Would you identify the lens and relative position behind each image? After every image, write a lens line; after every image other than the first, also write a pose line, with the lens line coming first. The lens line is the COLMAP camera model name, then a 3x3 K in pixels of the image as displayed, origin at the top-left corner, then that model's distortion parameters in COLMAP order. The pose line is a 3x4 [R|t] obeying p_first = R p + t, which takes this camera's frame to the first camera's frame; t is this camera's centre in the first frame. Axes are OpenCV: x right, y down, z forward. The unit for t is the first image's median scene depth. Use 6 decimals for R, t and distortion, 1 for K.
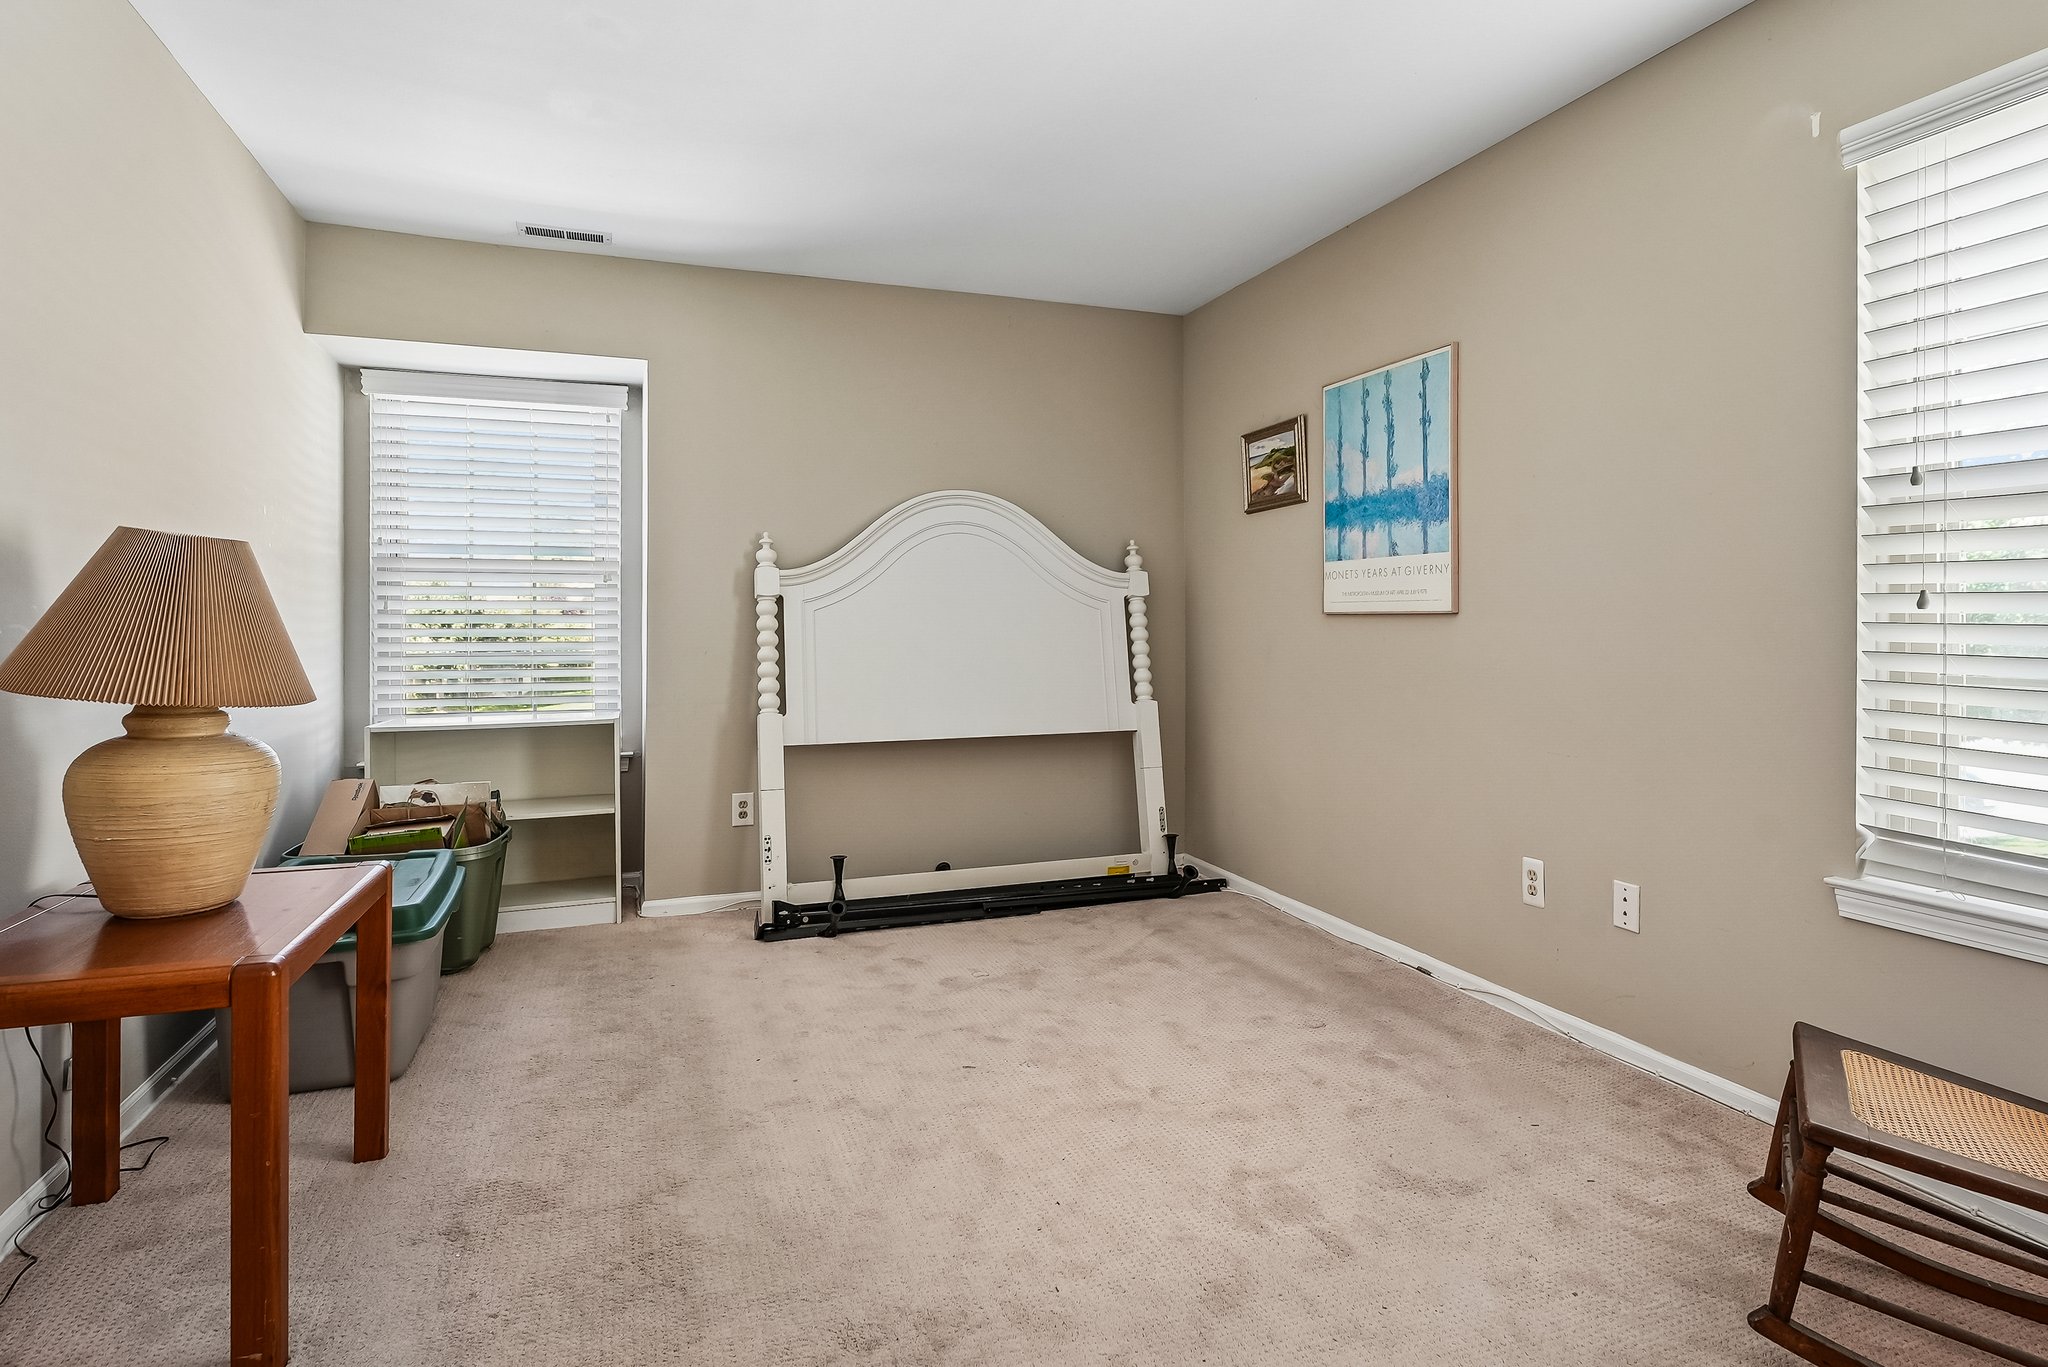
lens RADIAL K [[1035.7, 0, 945.5], [0, 1035.7, 622.6], [0, 0, 1]] dist [-0.002605, 0.001834]
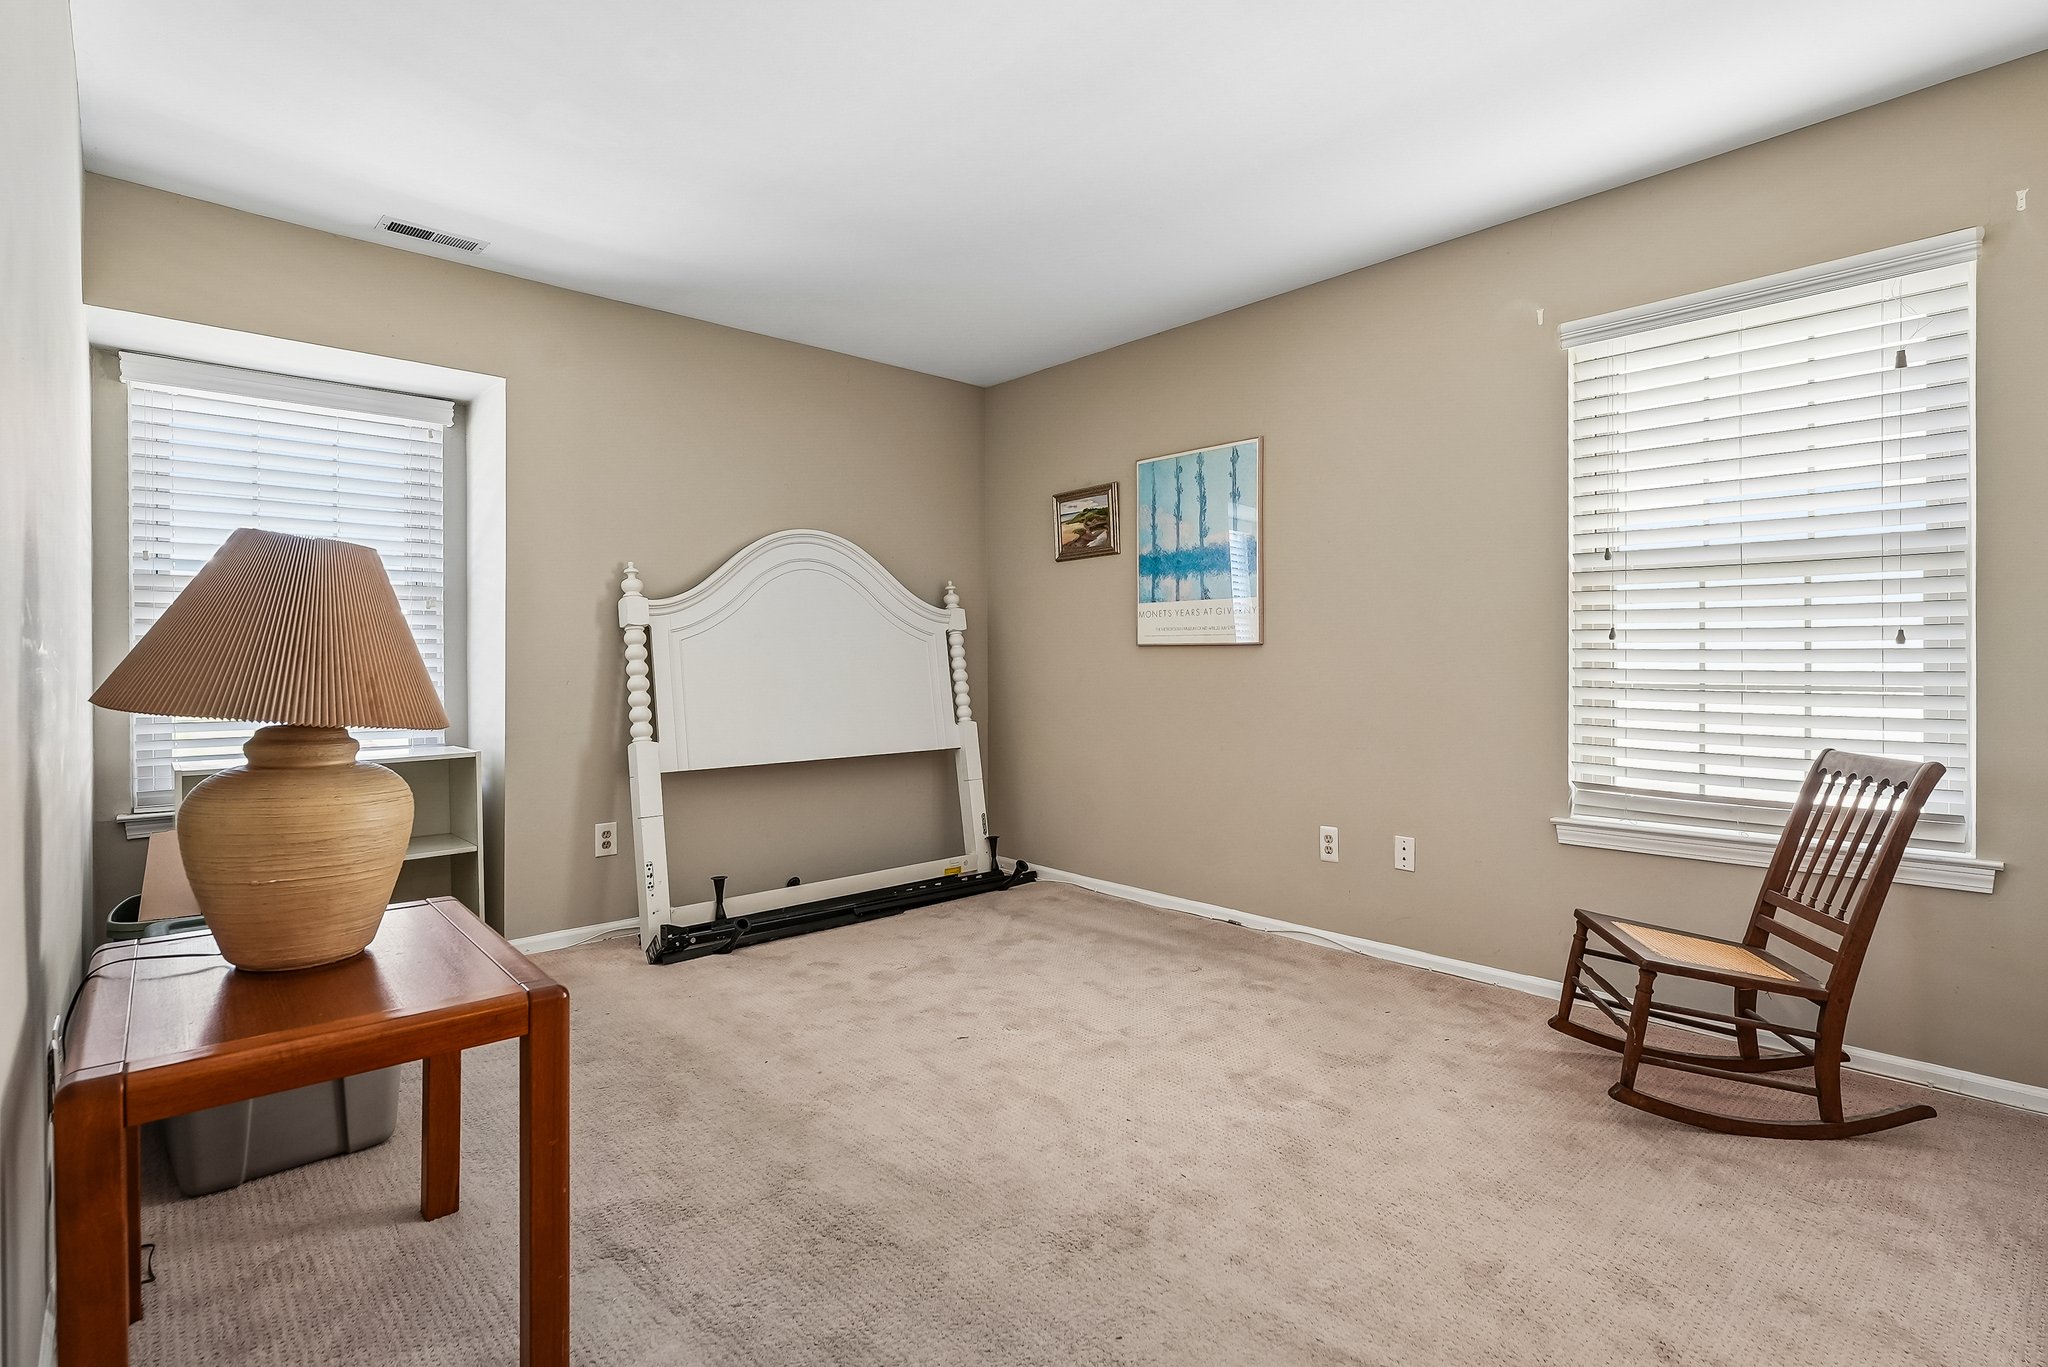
lens RADIAL K [[986.5, 0, 935.4], [0, 986.5, 659.7], [0, 0, 1]] dist [-0.000412, -0.000499]
pose [[0.927579, 0.000675, 0.373628, -0.335263], [-0.000205, 0.999999, -0.001298, 0.011590], [-0.373628, 0.001128, 0.927578, 0.002187]]
